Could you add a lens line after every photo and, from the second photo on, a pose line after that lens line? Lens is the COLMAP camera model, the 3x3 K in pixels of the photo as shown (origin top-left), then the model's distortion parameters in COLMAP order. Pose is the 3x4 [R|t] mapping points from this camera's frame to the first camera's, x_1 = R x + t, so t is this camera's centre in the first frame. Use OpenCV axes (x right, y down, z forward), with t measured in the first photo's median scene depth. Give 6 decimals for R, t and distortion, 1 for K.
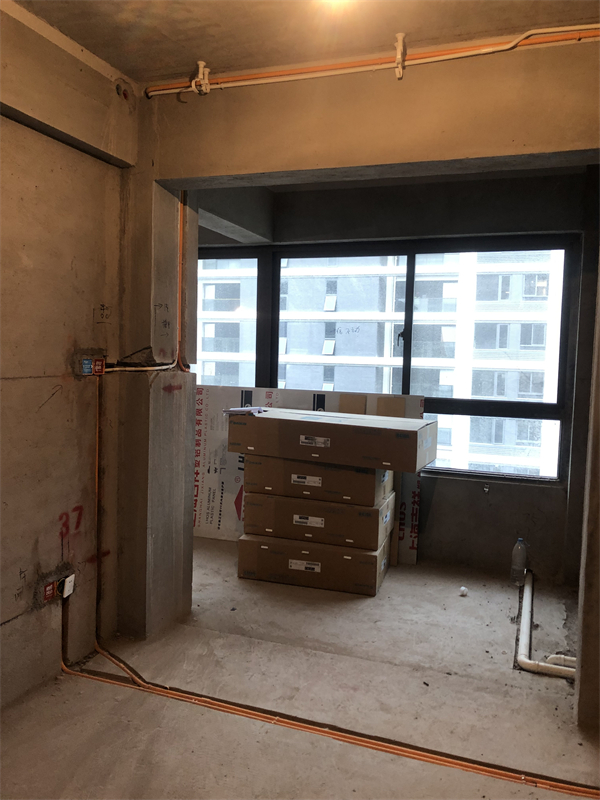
lens RADIAL K [[661.3, 0, 300.0], [0, 661.3, 398.1], [0, 0, 1]] dist [0.030749, -0.035458]
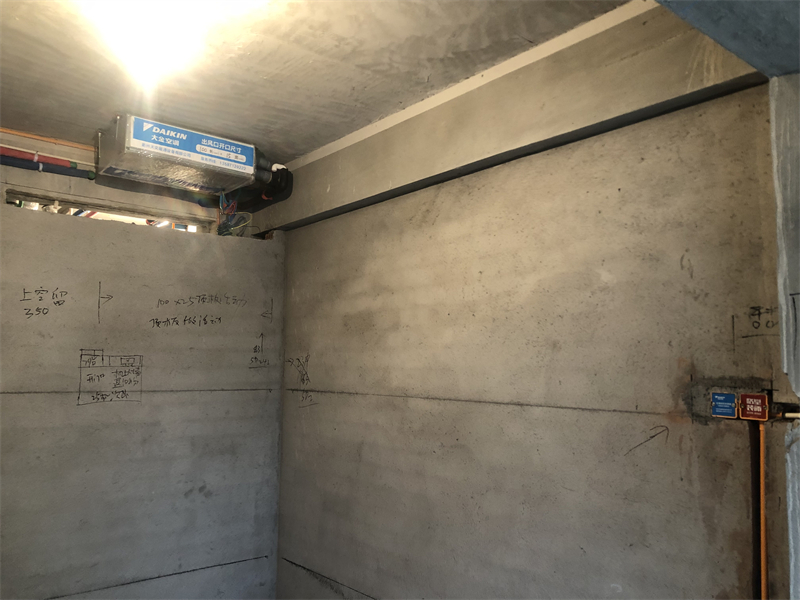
lens RADIAL K [[661.3, 0, 392.4], [0, 661.3, 303.9], [0, 0, 1]] dist [0.030749, -0.035458]
pose [[-0.513416, -0.115304, -0.850358, 0.436909], [-0.089084, 0.992739, -0.080825, -0.067378], [0.853503, 0.034257, -0.519960, 1.106961]]
